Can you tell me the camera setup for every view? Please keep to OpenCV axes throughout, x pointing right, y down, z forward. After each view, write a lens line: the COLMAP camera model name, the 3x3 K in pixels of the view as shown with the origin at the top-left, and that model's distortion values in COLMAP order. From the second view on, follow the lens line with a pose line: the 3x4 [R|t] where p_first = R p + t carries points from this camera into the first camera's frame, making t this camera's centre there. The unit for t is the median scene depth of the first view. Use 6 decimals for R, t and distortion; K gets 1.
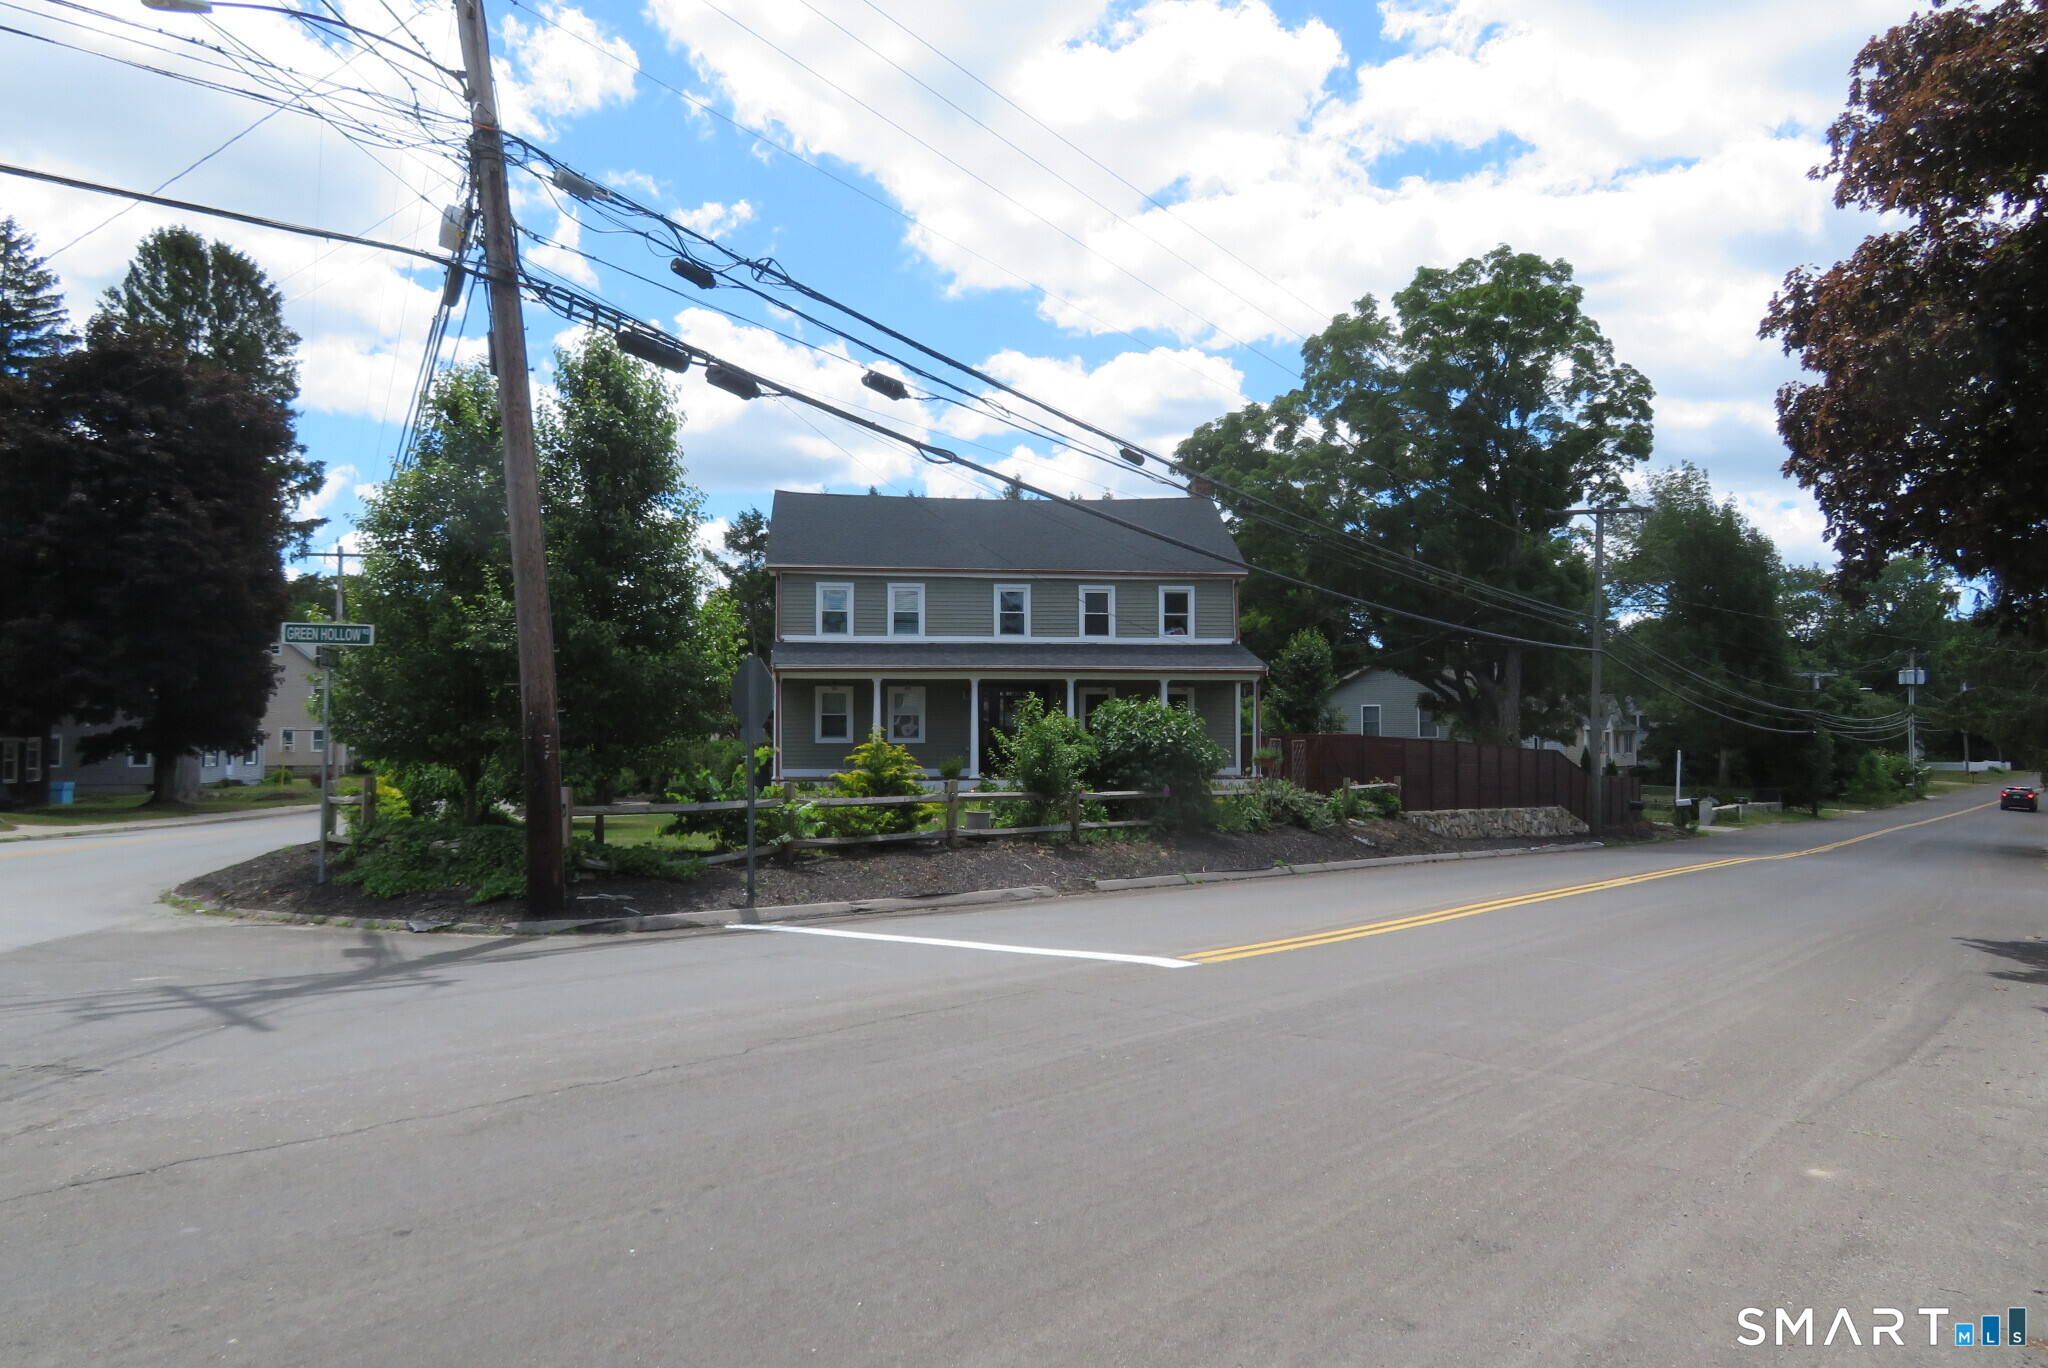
lens RADIAL K [[1468.4, 0, 1024.0], [0, 1468.4, 684.0], [0, 0, 1]] dist [0.002991, 0.000513]
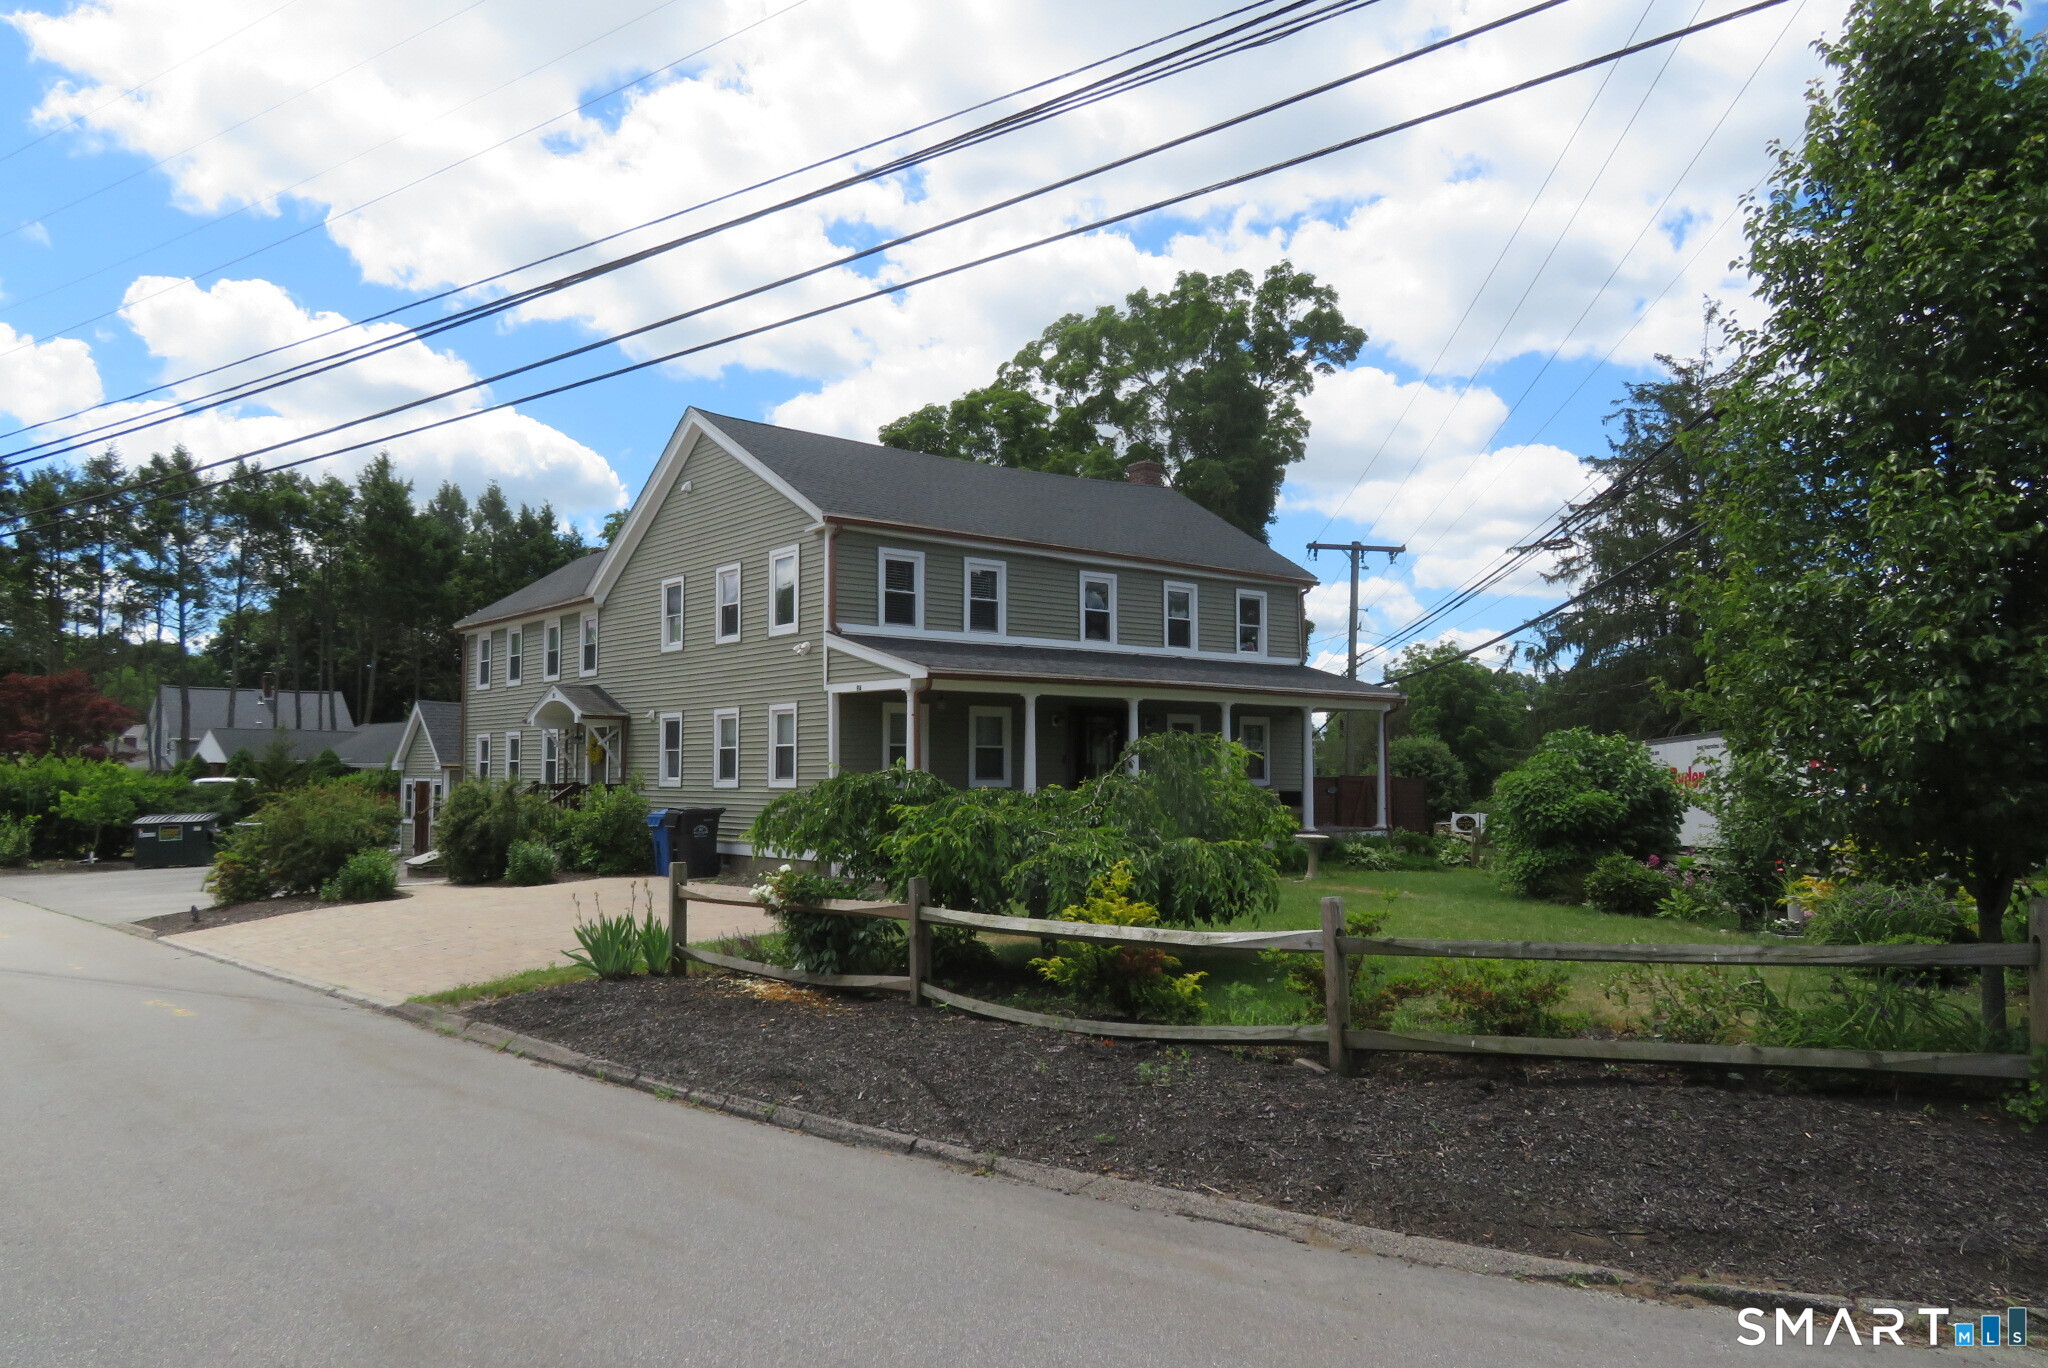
lens RADIAL K [[1469.5, 0, 1029.1], [0, 1469.5, 680.5], [0, 0, 1]] dist [-0.003087, 0.002881]
pose [[0.841748, 0.037066, 0.538596, -0.424567], [-0.022740, 0.999189, -0.033226, 0.011702], [-0.539391, 0.015720, 0.841909, 0.384451]]
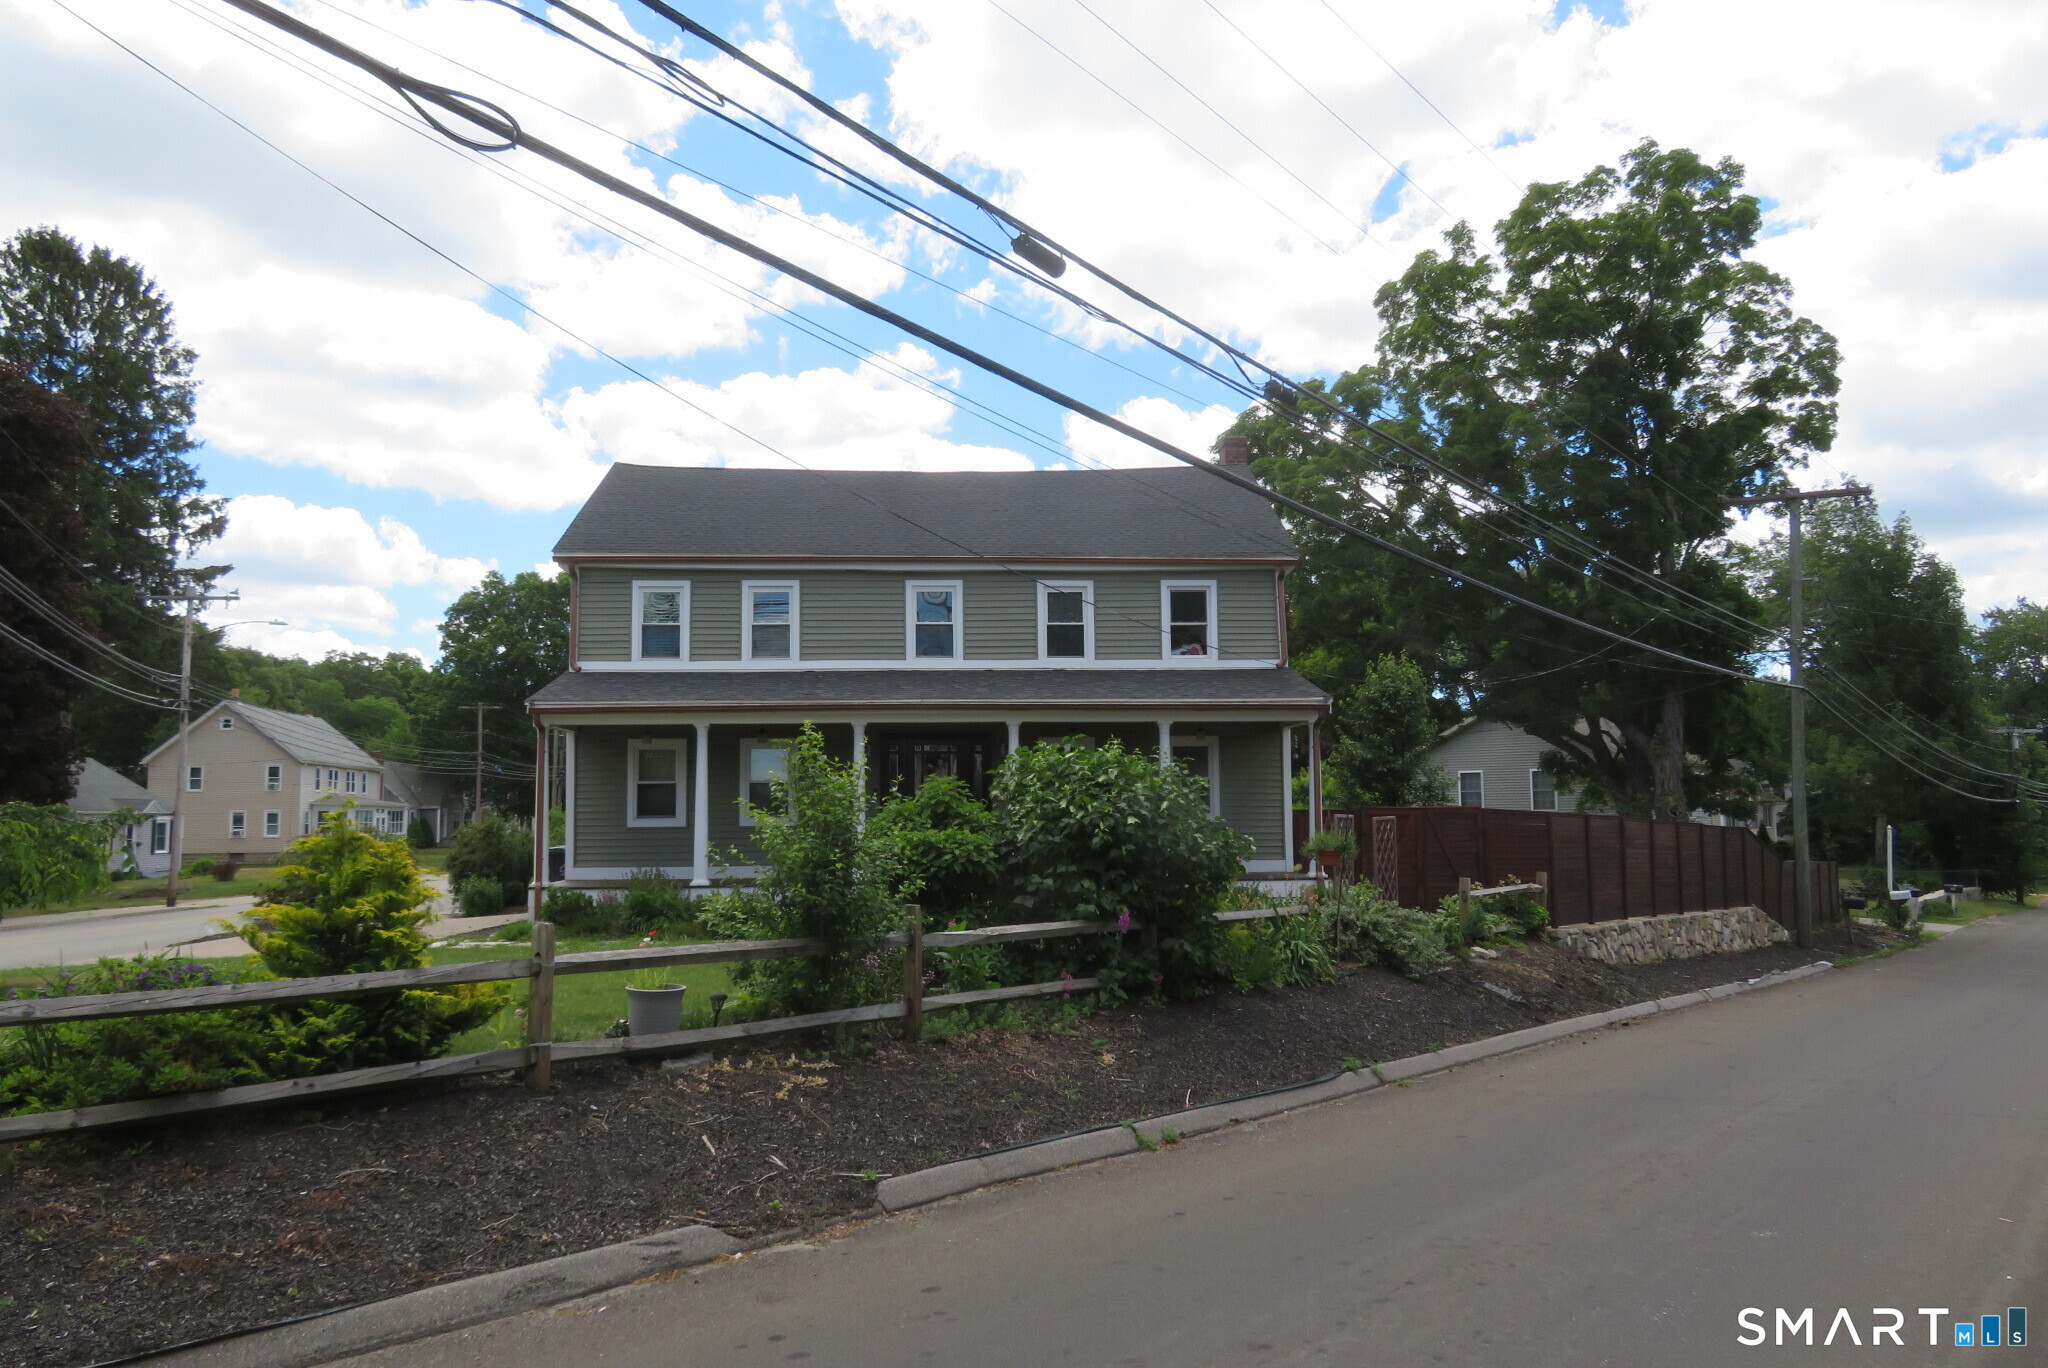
lens RADIAL K [[1472.1, 0, 1024.0], [0, 1472.1, 684.0], [0, 0, 1]] dist [0.003036, 0.005200]
pose [[0.998643, -0.012468, -0.050567, 0.062628], [0.009819, 0.998584, -0.052289, 0.012390], [0.051147, 0.051721, 0.997351, 0.343039]]
